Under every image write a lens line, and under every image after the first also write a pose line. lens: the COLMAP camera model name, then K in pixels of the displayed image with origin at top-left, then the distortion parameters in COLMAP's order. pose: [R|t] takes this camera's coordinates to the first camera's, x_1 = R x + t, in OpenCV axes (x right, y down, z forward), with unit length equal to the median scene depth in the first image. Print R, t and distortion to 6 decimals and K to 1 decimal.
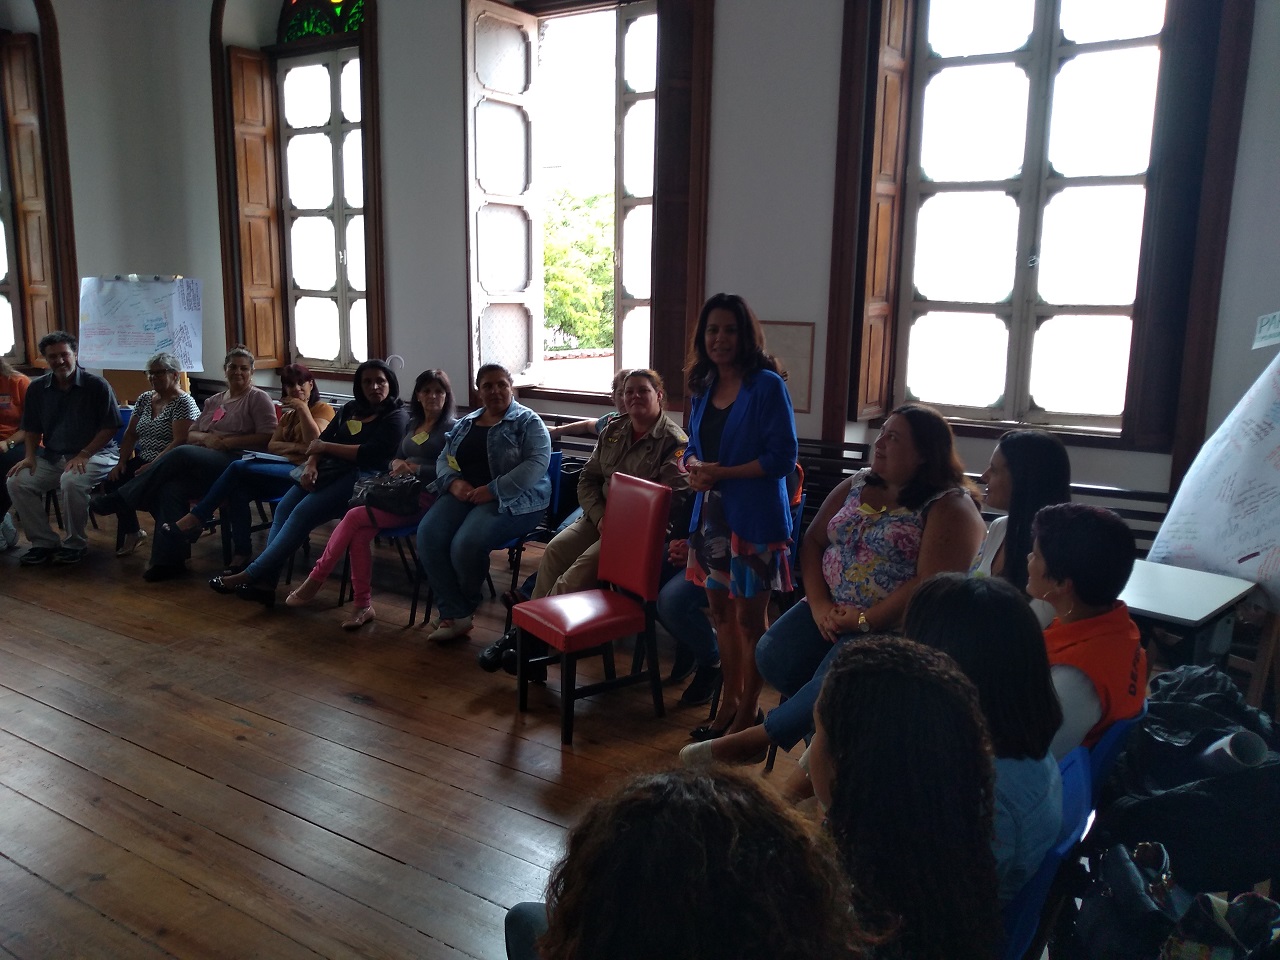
lens RADIAL K [[1026.1, 0, 635.4], [0, 1026.1, 471.5], [0, 0, 1]] dist [0.031412, -0.022012]
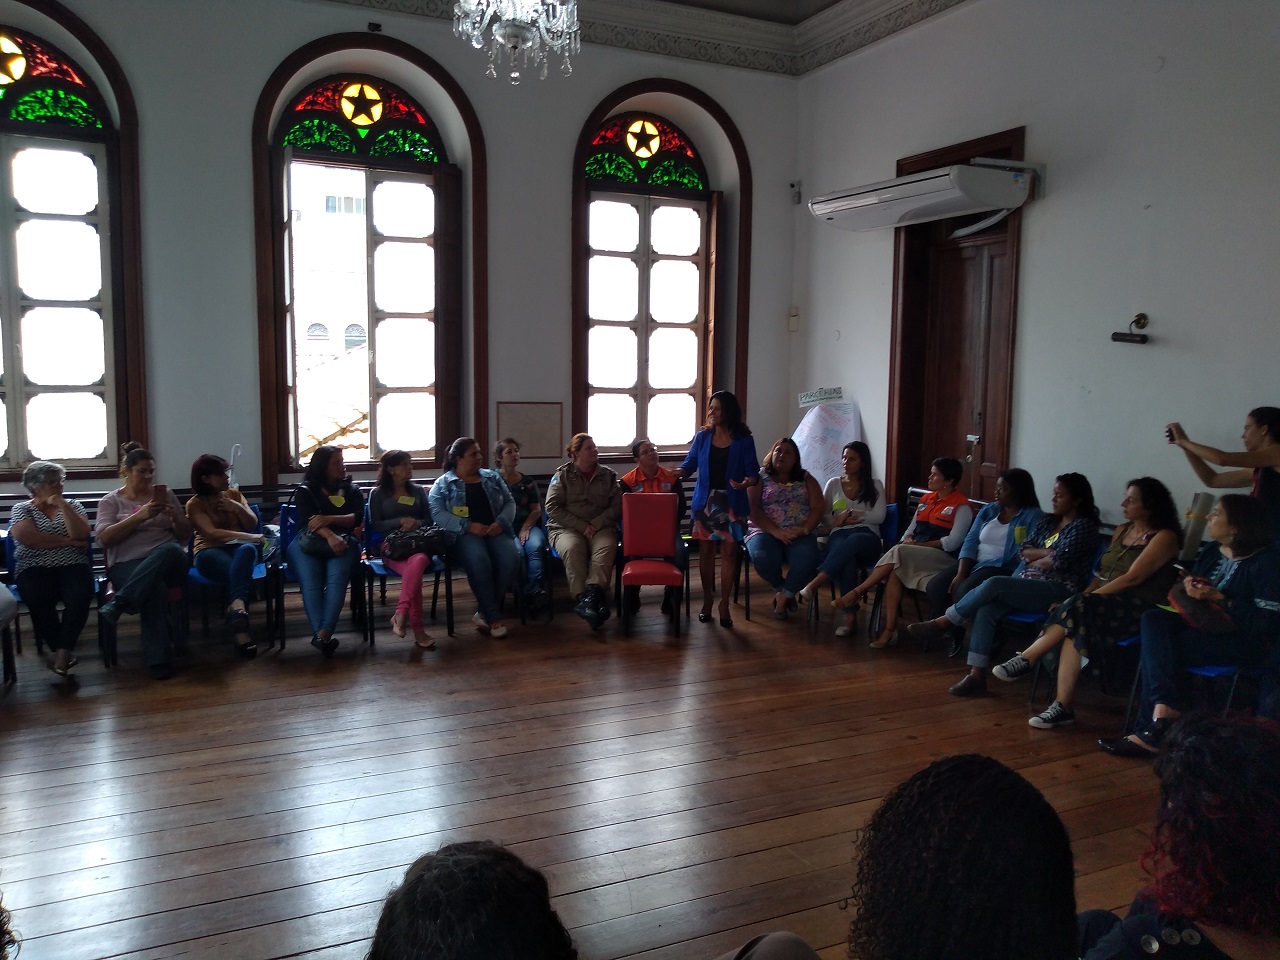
lens RADIAL K [[1026.1, 0, 630.8], [0, 1026.1, 475.5], [0, 0, 1]] dist [0.031412, -0.022012]
pose [[0.516399, -0.090506, 0.851552, -1.183426], [0.146440, 0.989085, 0.016319, -0.042405], [-0.843734, 0.116274, 0.524016, 0.082513]]
